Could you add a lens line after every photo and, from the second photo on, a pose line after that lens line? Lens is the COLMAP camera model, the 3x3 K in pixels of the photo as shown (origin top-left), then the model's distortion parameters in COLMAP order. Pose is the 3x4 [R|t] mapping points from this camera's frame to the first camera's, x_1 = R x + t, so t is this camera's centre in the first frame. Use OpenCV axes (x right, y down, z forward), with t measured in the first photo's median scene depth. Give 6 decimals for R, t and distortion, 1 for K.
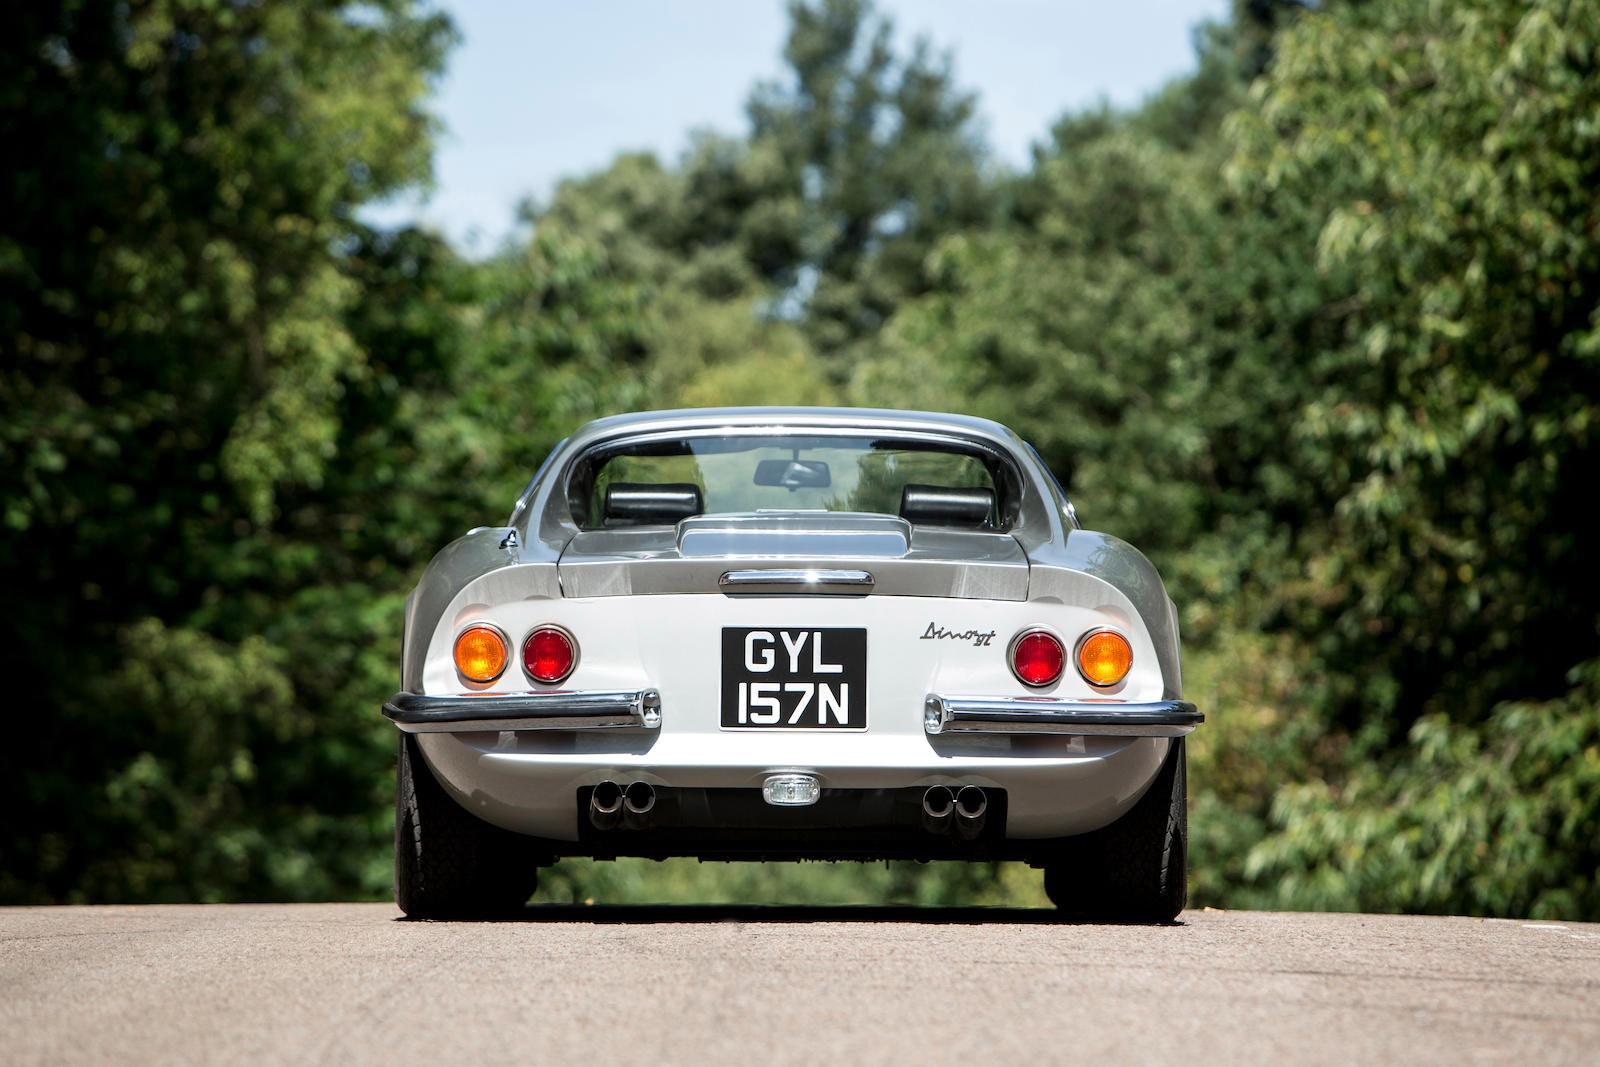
lens RADIAL K [[8701.9, 0, 800.0], [0, 8701.9, 533.5], [0, 0, 1]] dist [0.853049, 18.107729]
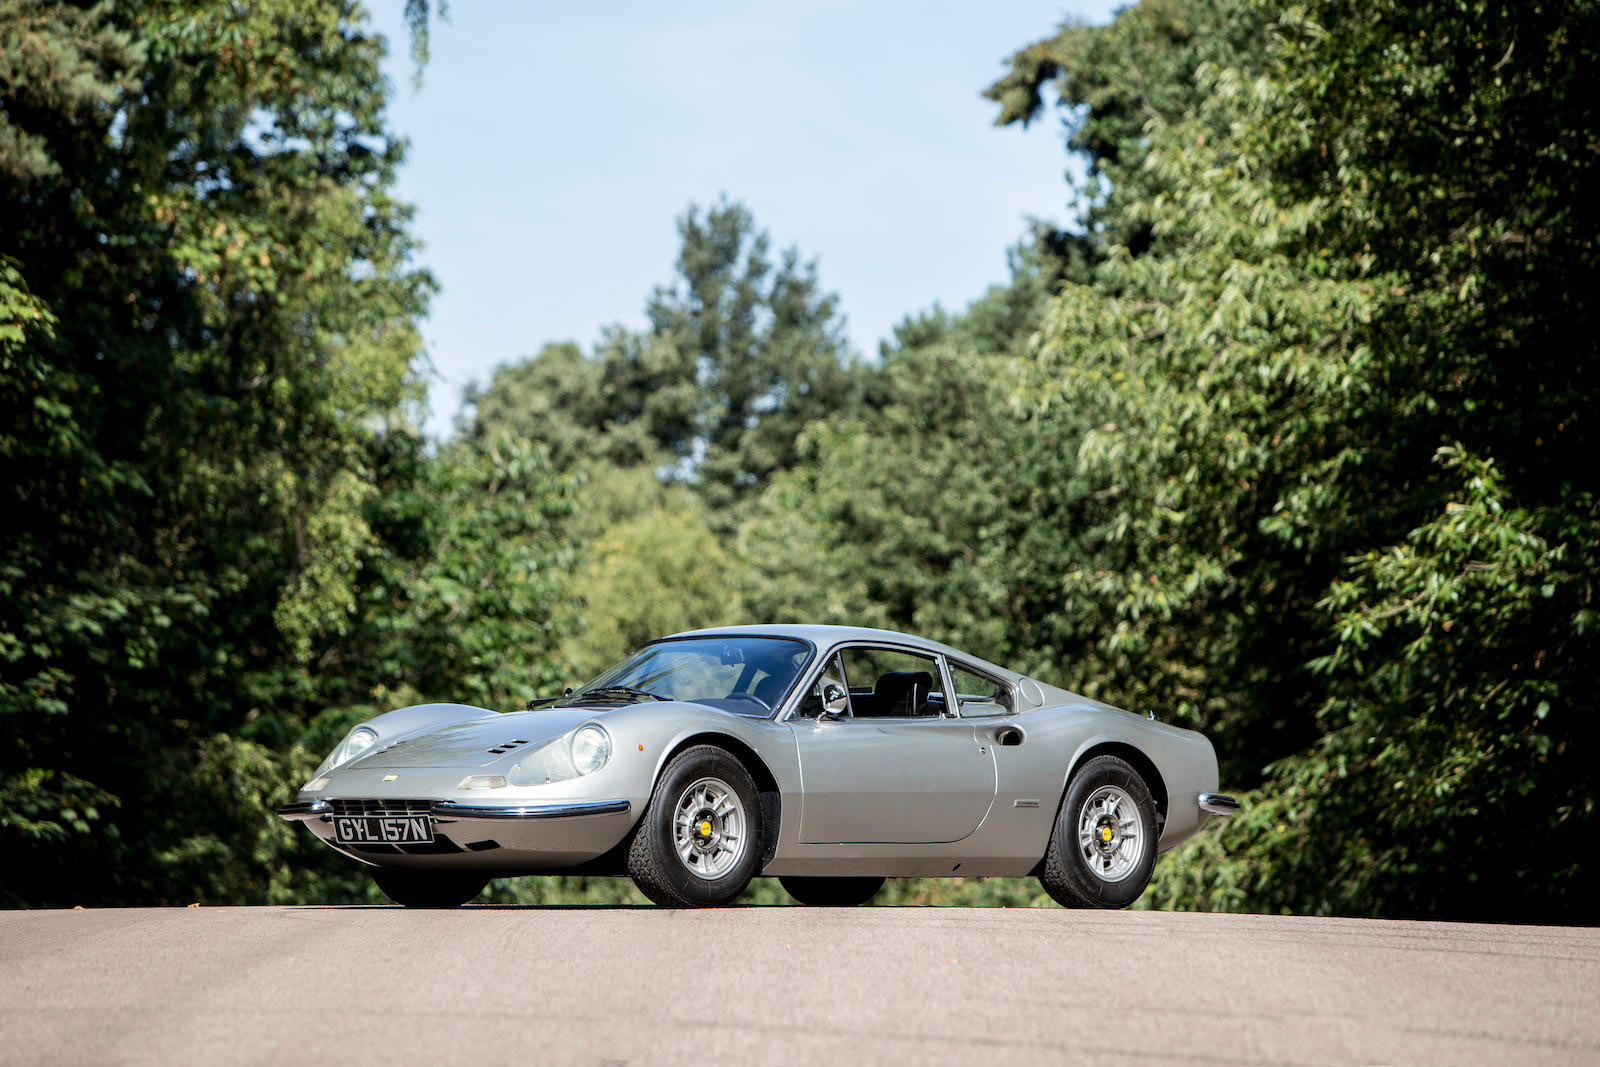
lens RADIAL K [[8701.9, 0, 800.0], [0, 8701.9, 533.5], [0, 0, 1]] dist [0.853049, 18.107729]
pose [[0.999907, -0.002542, 0.013406, -0.002040], [0.002690, 0.999936, -0.011001, -0.005565], [-0.013377, 0.011036, 0.999850, -0.331925]]
